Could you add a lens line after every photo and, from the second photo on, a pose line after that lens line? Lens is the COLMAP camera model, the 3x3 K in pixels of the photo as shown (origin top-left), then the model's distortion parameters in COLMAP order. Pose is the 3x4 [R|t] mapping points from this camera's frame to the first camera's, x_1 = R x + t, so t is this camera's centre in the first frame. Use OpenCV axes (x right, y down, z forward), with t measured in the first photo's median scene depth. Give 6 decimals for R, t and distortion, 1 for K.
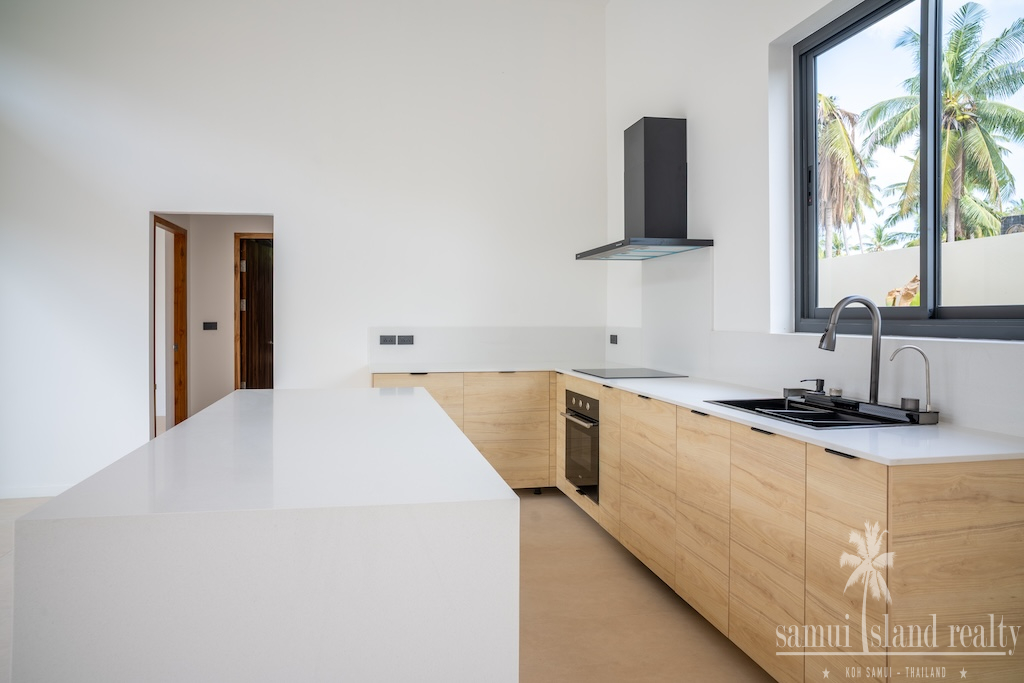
lens RADIAL K [[633.8, 0, 489.9], [0, 633.8, 321.3], [0, 0, 1]] dist [-0.027656, 0.023343]
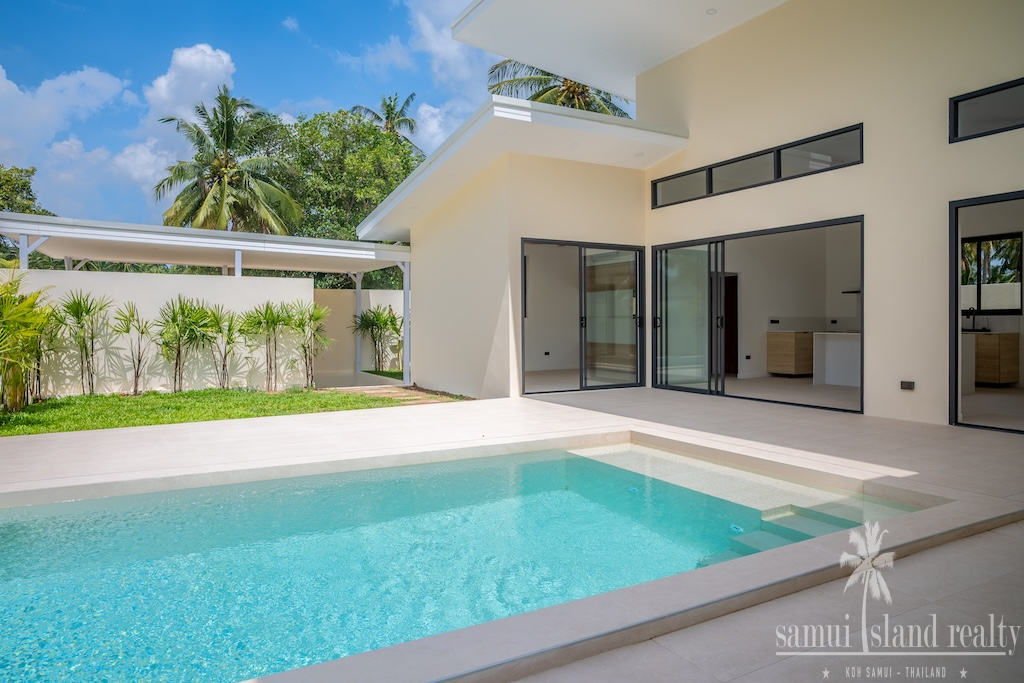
lens RADIAL K [[633.8, 0, 517.1], [0, 633.8, 337.4], [0, 0, 1]] dist [-0.027656, 0.023343]
pose [[0.934994, -0.007092, 0.354592, -4.008539], [0.002485, 0.999907, 0.013446, 0.110708], [-0.354655, -0.011691, 0.934924, -2.077081]]
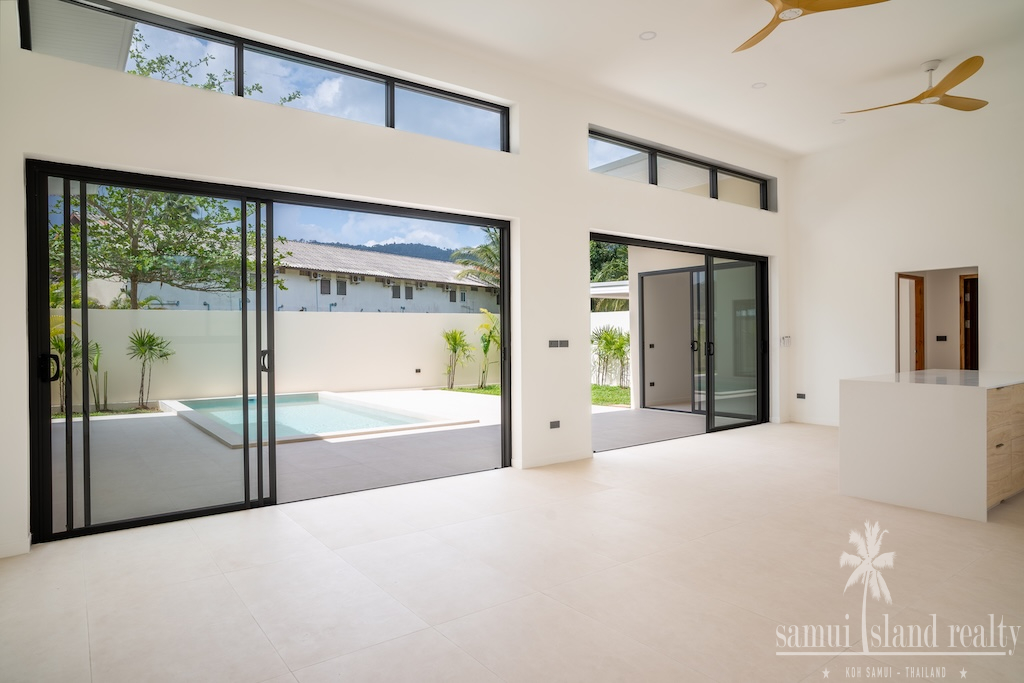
lens RADIAL K [[633.8, 0, 512.1], [0, 633.8, 345.2], [0, 0, 1]] dist [-0.027656, 0.023343]
pose [[0.463189, 0.009477, -0.886209, 0.921173], [0.000651, 0.999939, 0.011034, 0.014399], [0.886259, -0.005688, 0.463154, -1.357517]]
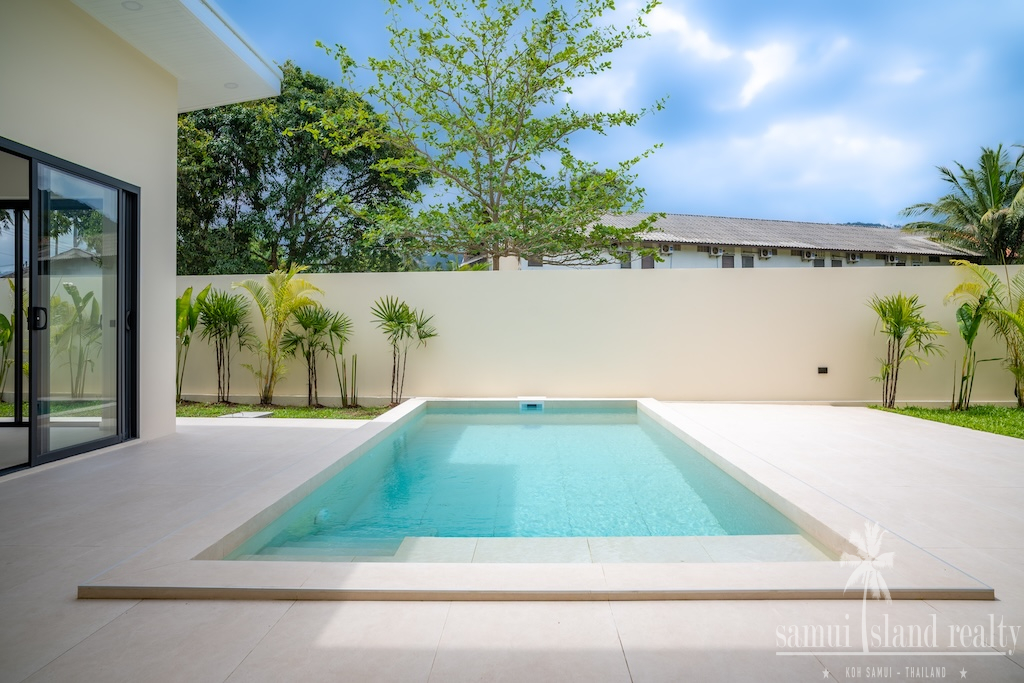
lens RADIAL K [[633.8, 0, 523.7], [0, 633.8, 326.0], [0, 0, 1]] dist [-0.027656, 0.023343]
pose [[-0.152995, -0.003823, -0.988220, -1.525796], [-0.005131, 0.999982, -0.003075, 0.116571], [0.988214, 0.004601, -0.153012, -0.312691]]
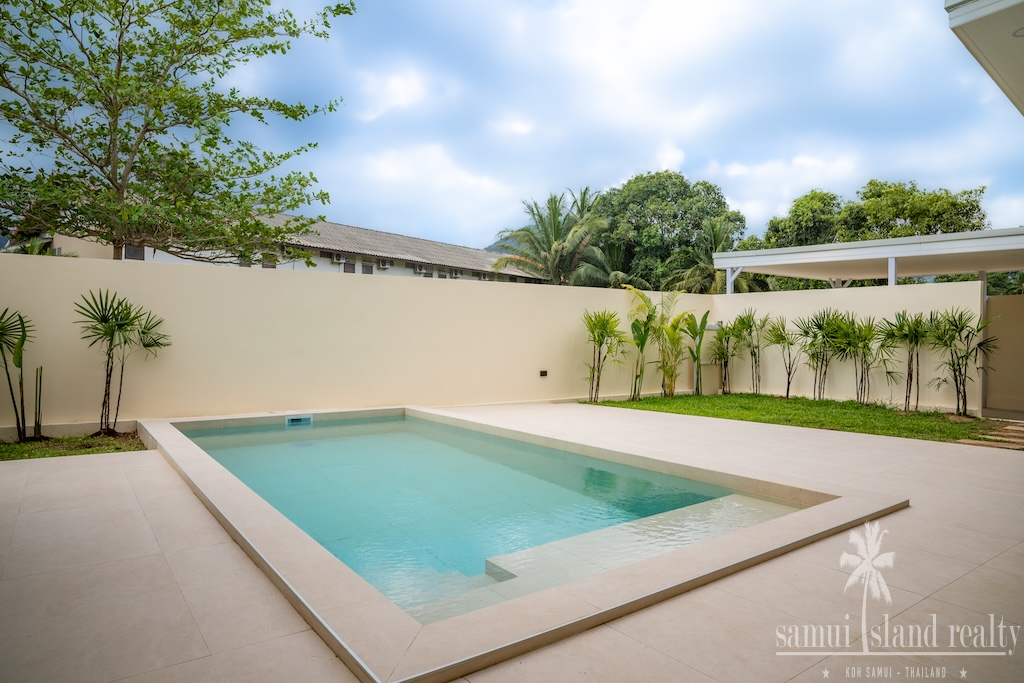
lens RADIAL K [[633.8, 0, 517.1], [0, 633.8, 345.3], [0, 0, 1]] dist [-0.027656, 0.023343]
pose [[0.469148, 0.017216, -0.882952, -1.696117], [-0.015344, 0.999818, 0.011342, 0.118411], [0.882986, 0.008227, 0.469326, -1.352854]]
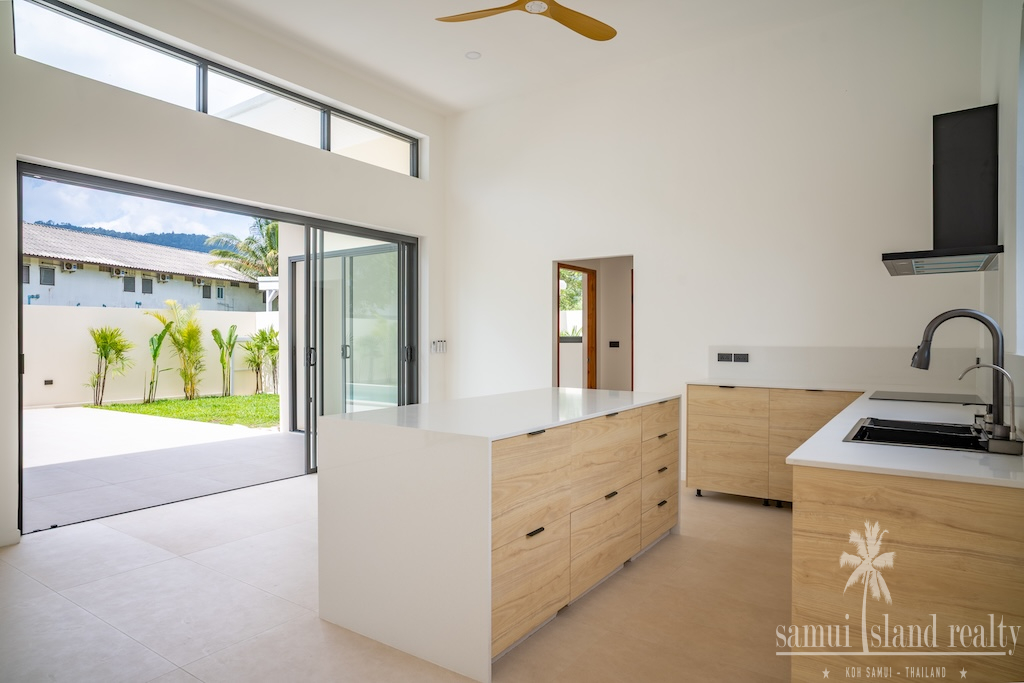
lens RADIAL K [[633.8, 0, 524.5], [0, 633.8, 340.6], [0, 0, 1]] dist [-0.027656, 0.023343]
pose [[0.717294, 0.003794, -0.696761, 0.691850], [-0.007619, 0.999968, -0.002399, 0.010696], [0.696729, 0.007029, 0.717300, -0.083816]]
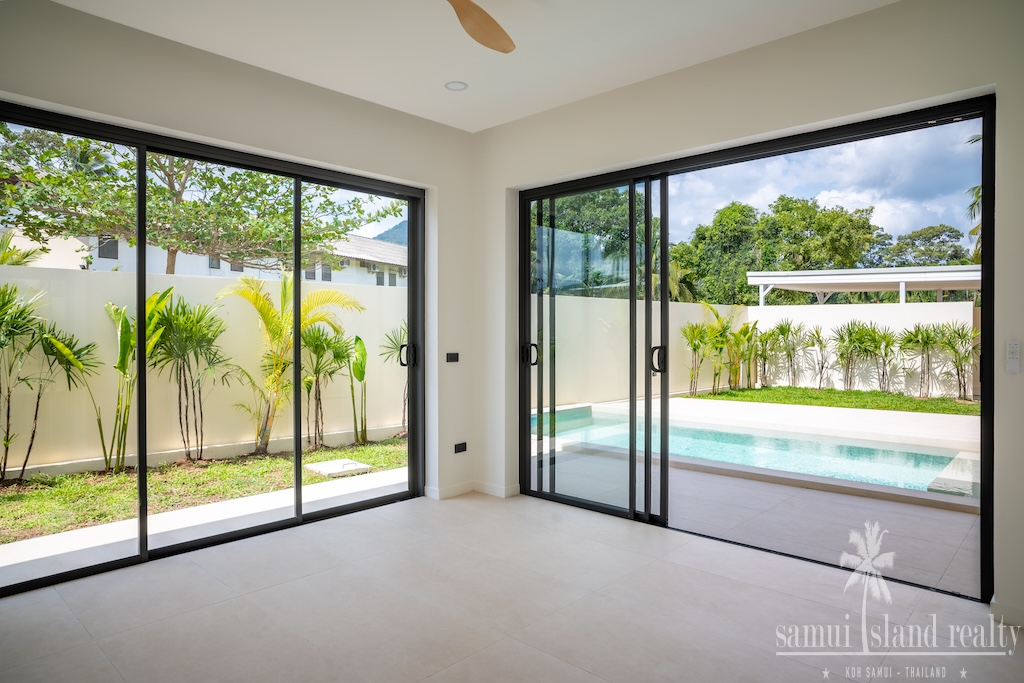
lens RADIAL K [[633.8, 0, 507.1], [0, 633.8, 338.6], [0, 0, 1]] dist [-0.027656, 0.023343]
pose [[0.618814, 0.014318, -0.785407, -2.020243], [-0.008153, 0.999897, 0.011804, 0.007550], [0.785495, -0.000901, 0.618867, -3.431540]]
